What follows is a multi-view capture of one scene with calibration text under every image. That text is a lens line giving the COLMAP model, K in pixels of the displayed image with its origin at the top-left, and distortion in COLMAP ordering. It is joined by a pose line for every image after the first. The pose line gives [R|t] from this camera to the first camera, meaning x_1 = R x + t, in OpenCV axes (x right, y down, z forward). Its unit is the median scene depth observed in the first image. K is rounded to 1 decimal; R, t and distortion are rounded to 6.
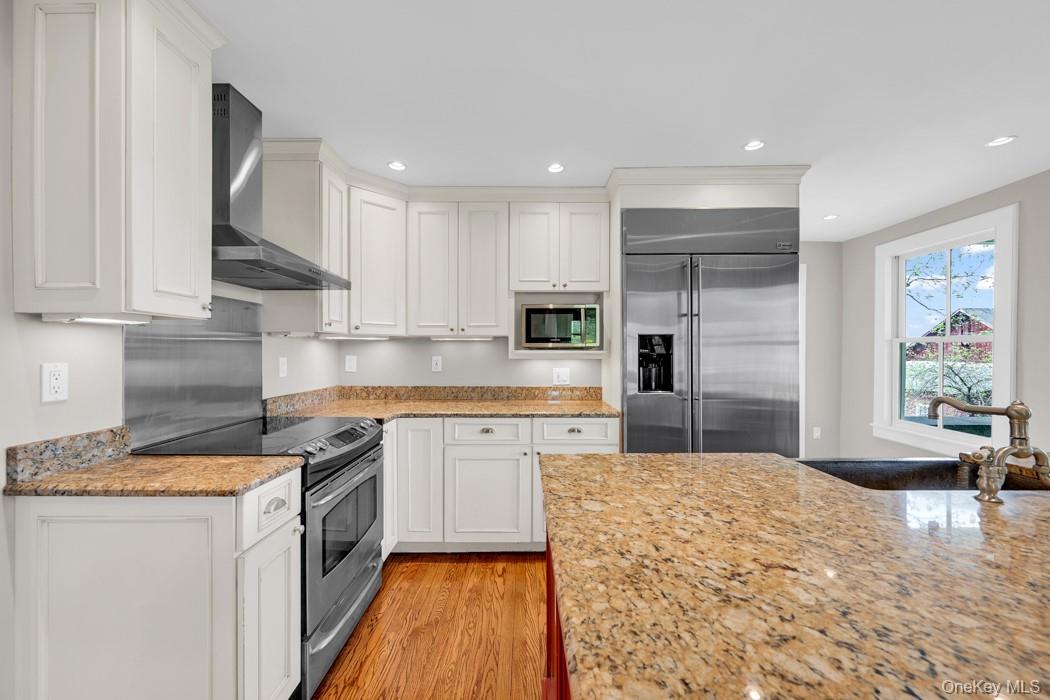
lens RADIAL K [[414.9, 0, 529.6], [0, 414.9, 350.1], [0, 0, 1]] dist [0.001513, 0.000157]
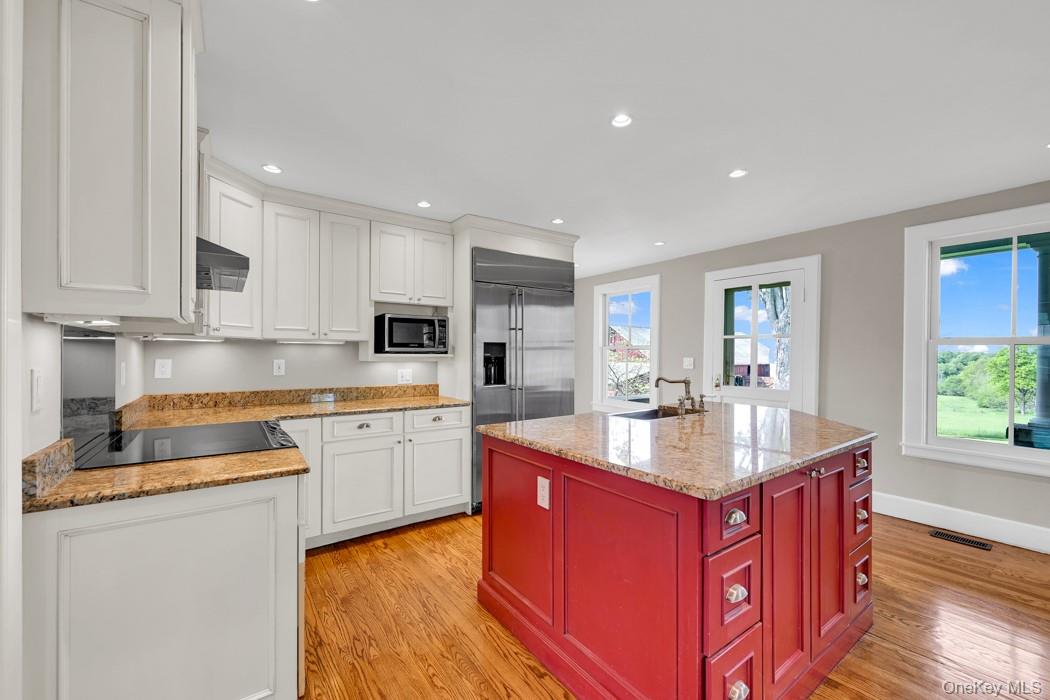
lens RADIAL K [[414.9, 0, 529.6], [0, 414.9, 350.1], [0, 0, 1]] dist [0.001513, 0.000157]
pose [[0.814619, 0.007521, 0.579948, -0.374387], [-0.003679, 0.999963, -0.007801, -0.002358], [-0.579985, 0.004221, 0.814616, -0.163595]]
